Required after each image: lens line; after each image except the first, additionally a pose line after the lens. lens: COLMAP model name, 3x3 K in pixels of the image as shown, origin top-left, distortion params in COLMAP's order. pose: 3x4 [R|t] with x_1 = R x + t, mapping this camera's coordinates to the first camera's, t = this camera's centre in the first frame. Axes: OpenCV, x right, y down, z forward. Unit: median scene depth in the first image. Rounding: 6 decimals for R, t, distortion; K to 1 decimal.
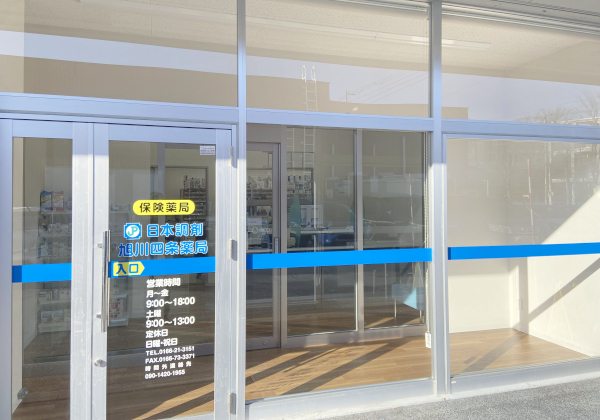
lens RADIAL K [[472.1, 0, 300.3], [0, 472.1, 199.1], [0, 0, 1]] dist [0.153237, -0.192600]
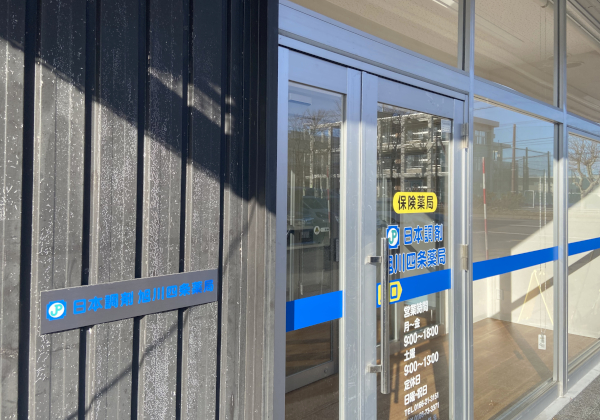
lens RADIAL K [[472.1, 0, 300.3], [0, 472.1, 199.1], [0, 0, 1]] dist [0.153237, -0.192600]
pose [[0.892025, 0.004935, 0.451959, -0.759169], [-0.006797, 0.999974, 0.002497, 0.011558], [-0.451935, -0.005300, 0.892035, 0.445949]]
